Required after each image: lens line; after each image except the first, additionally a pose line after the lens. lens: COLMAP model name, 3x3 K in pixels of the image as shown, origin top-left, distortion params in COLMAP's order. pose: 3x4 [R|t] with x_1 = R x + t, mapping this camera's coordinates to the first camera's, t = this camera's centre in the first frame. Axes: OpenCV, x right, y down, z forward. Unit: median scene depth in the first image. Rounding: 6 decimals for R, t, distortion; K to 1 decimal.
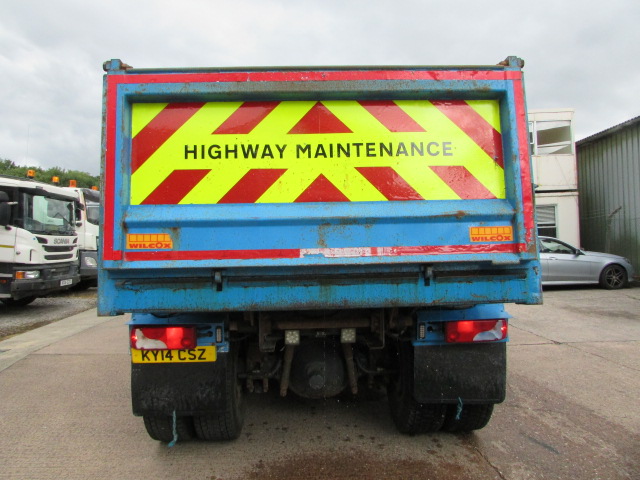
lens RADIAL K [[449.4, 0, 320.0], [0, 449.4, 240.0], [0, 0, 1]] dist [-0.011704, 0.002304]
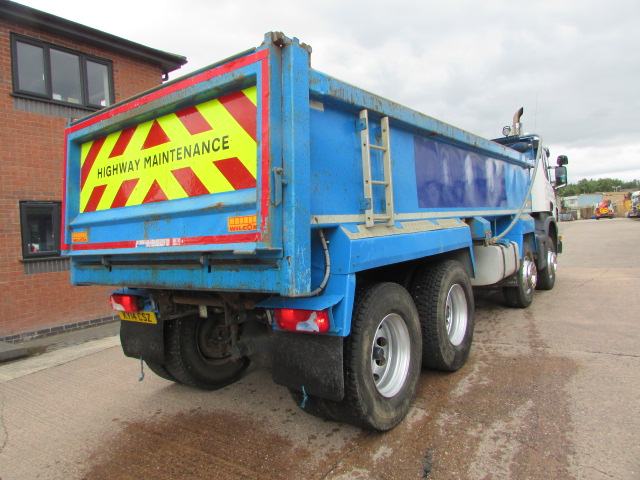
lens RADIAL K [[449.4, 0, 320.0], [0, 449.4, 240.0], [0, 0, 1]] dist [-0.011704, 0.002304]
pose [[0.784221, -0.014371, -0.620315, 1.109192], [0.044706, 0.998442, 0.033388, -0.001879], [0.618869, -0.053915, 0.783642, 0.306189]]
